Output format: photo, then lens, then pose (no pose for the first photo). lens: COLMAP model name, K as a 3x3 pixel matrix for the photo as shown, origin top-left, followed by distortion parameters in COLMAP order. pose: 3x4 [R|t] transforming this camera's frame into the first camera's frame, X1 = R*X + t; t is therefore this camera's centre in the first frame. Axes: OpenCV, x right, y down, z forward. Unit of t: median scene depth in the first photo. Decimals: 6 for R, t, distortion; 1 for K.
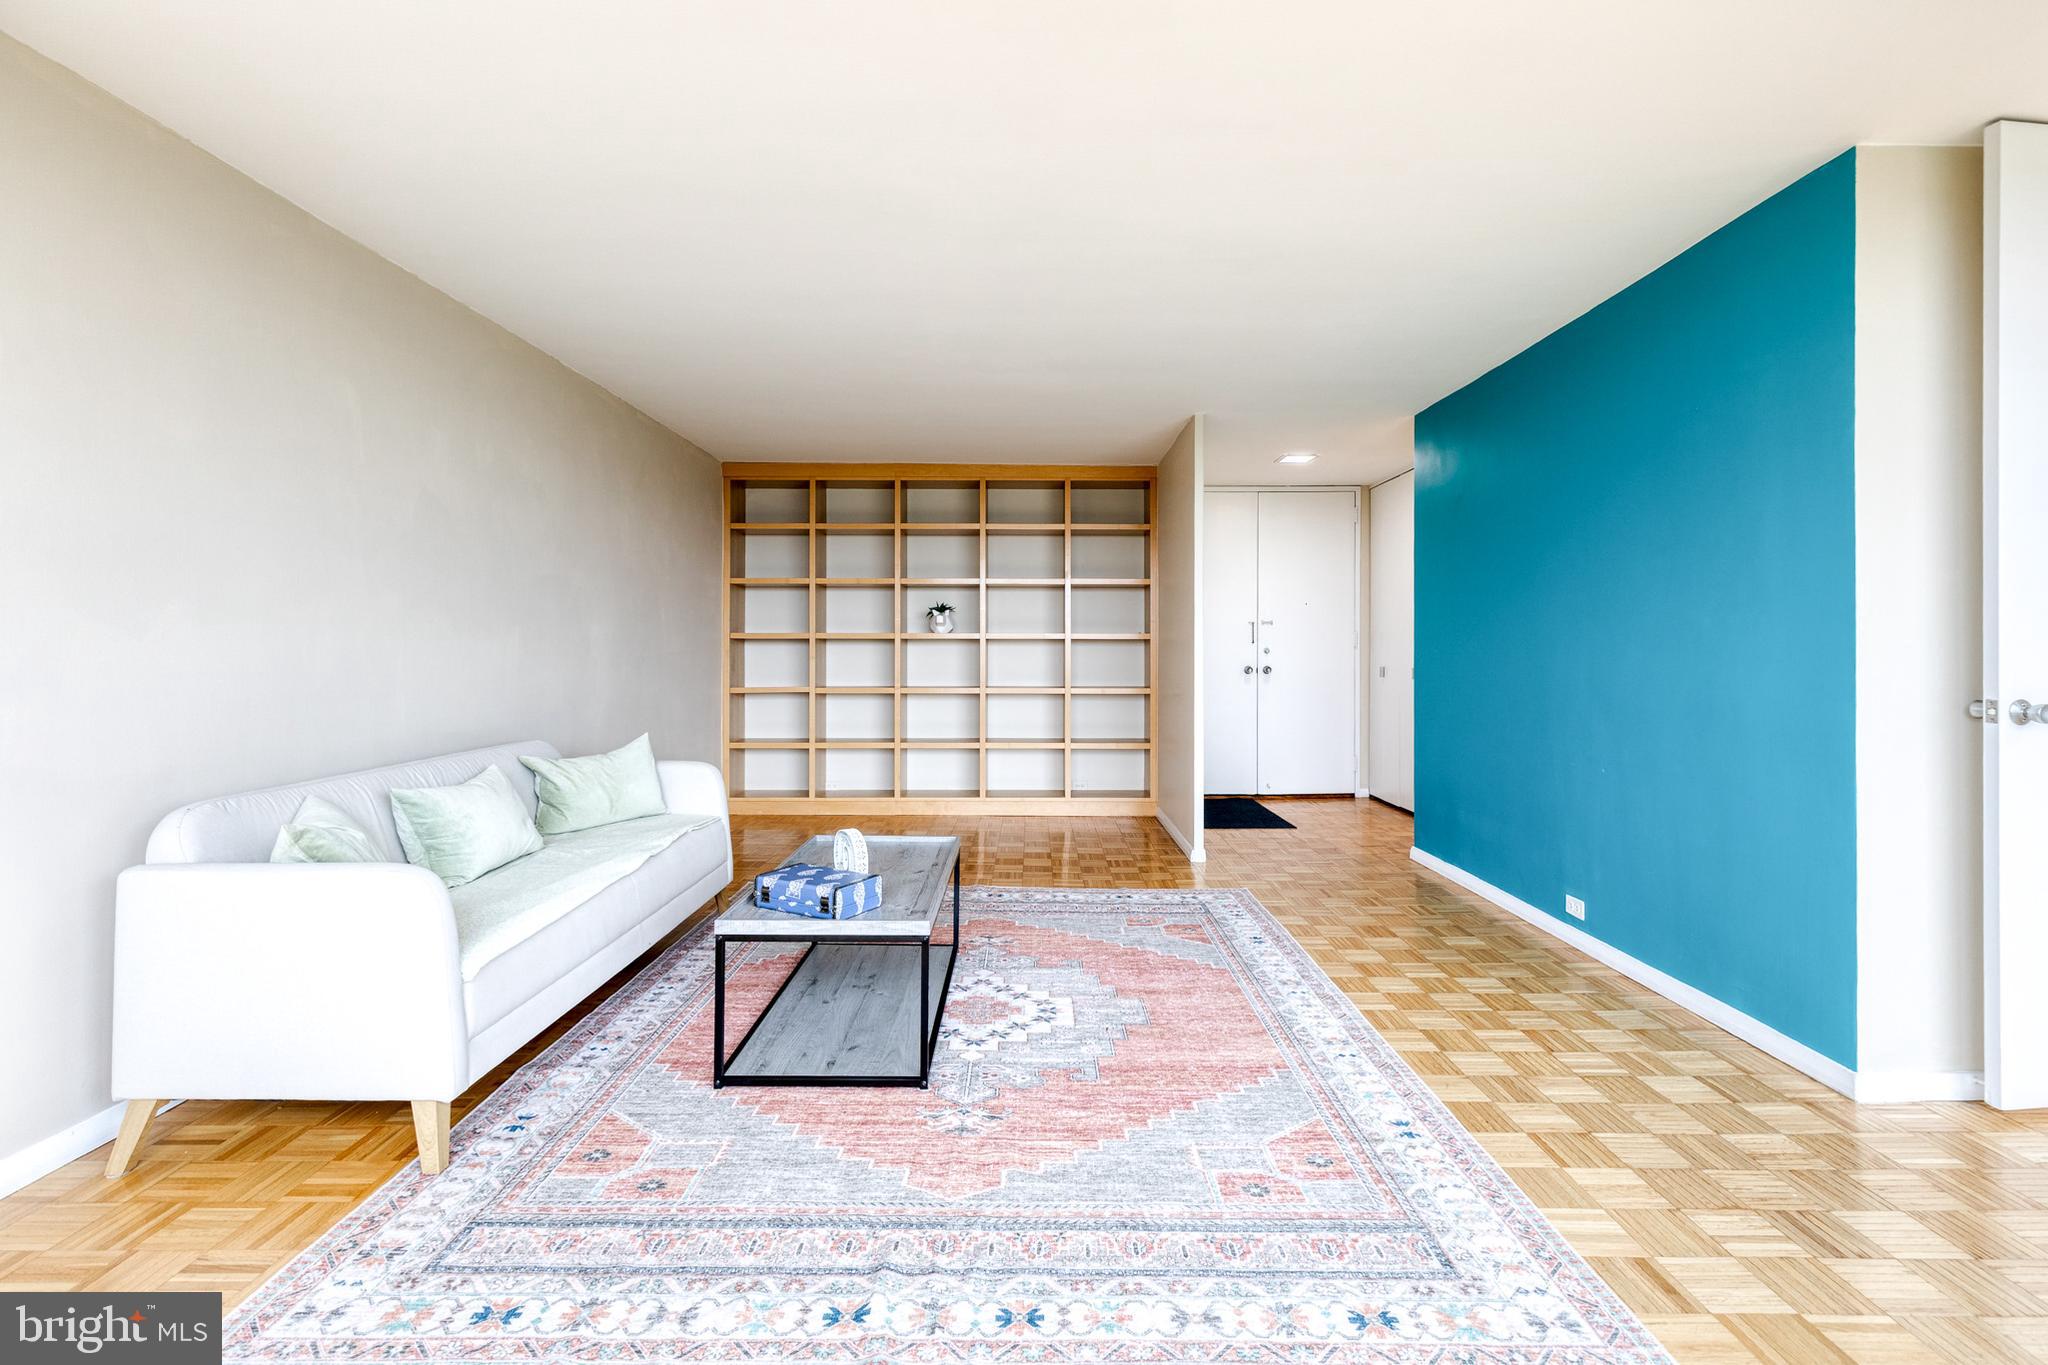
lens RADIAL K [[929.1, 0, 1030.9], [0, 929.1, 644.3], [0, 0, 1]] dist [0.009022, -0.000985]
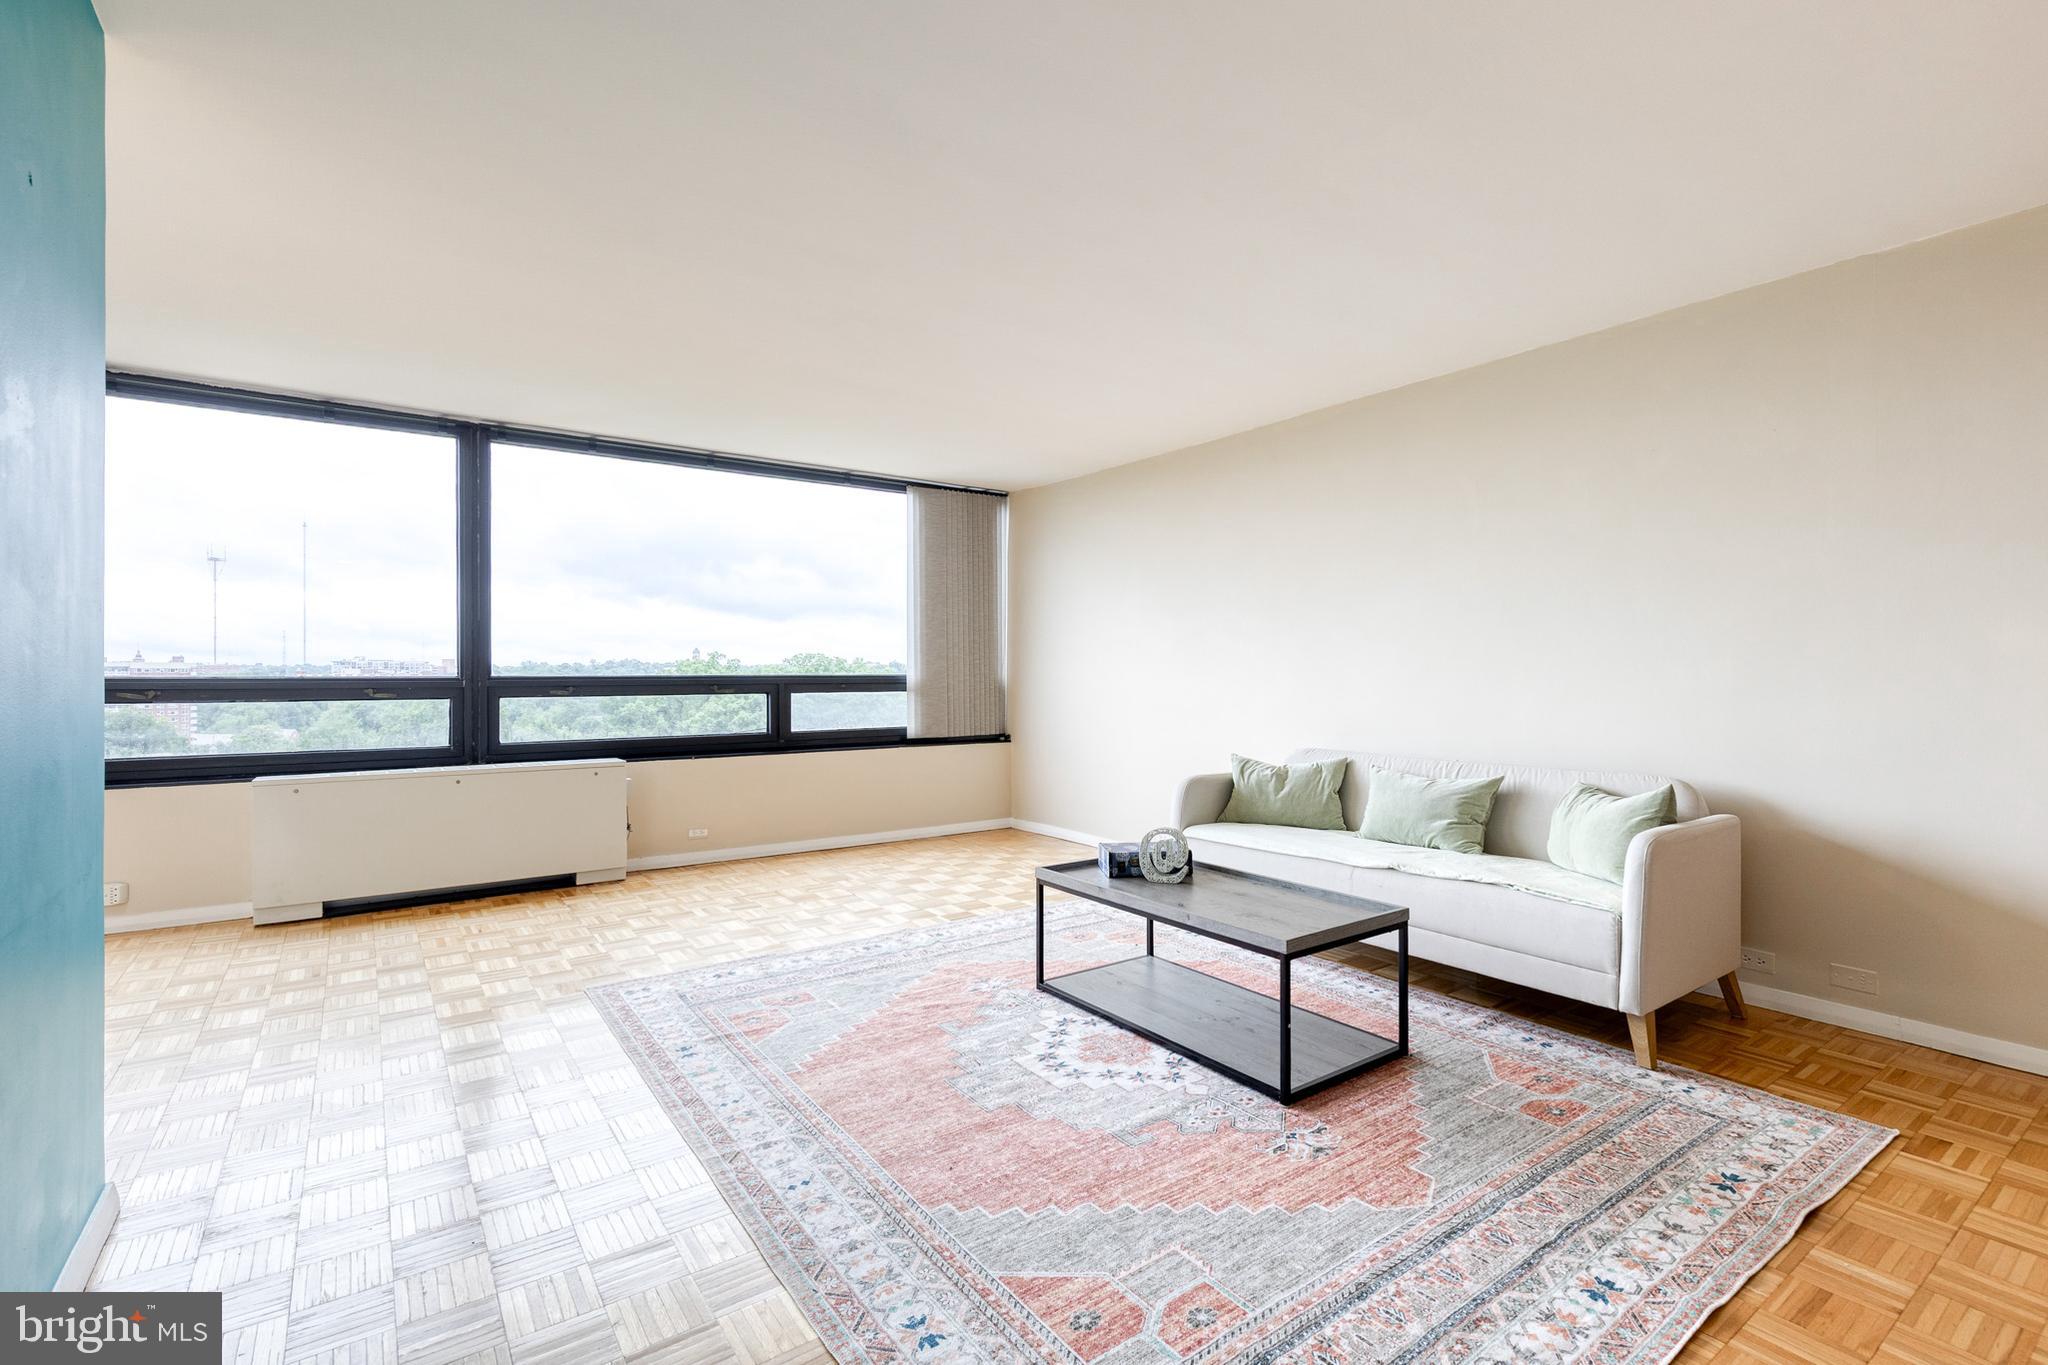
lens RADIAL K [[946.0, 0, 1038.3], [0, 946.0, 672.9], [0, 0, 1]] dist [0.009160, -0.000592]
pose [[-0.811346, -0.002238, -0.584561, 0.625463], [0.000049, 0.999992, -0.003896, 0.013640], [0.584566, -0.003189, -0.811340, 1.891899]]
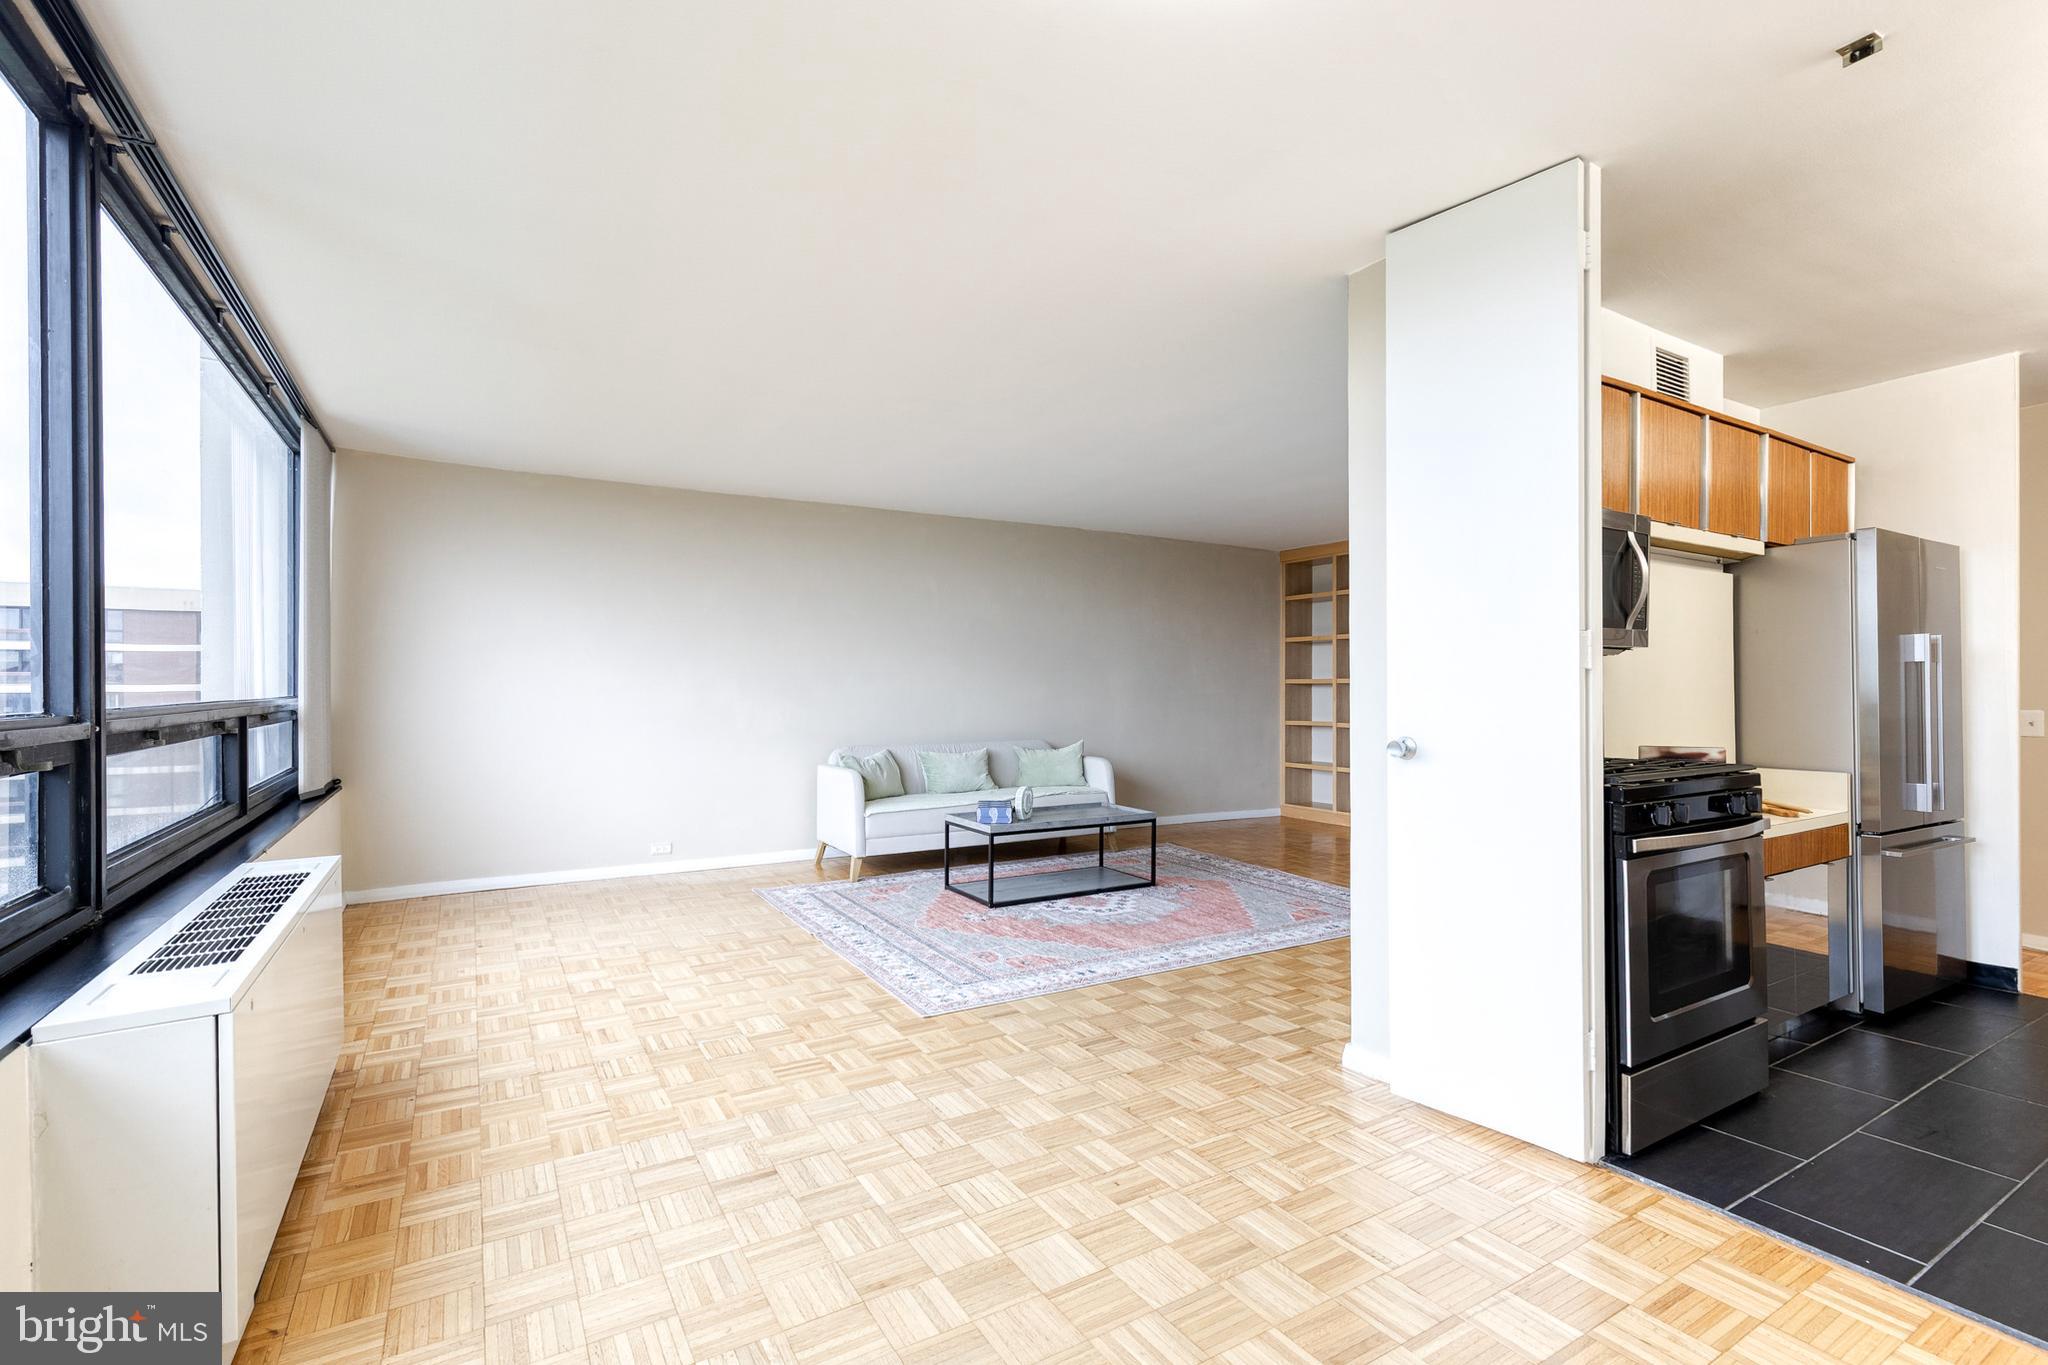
lens RADIAL K [[935.1, 0, 1052.0], [0, 935.1, 703.1], [0, 0, 1]] dist [0.011486, -0.003340]
pose [[0.527903, 0.010905, -0.849235, 1.497374], [0.005033, 0.999860, 0.015968, -0.003512], [0.849290, -0.012704, 0.527774, 0.034799]]
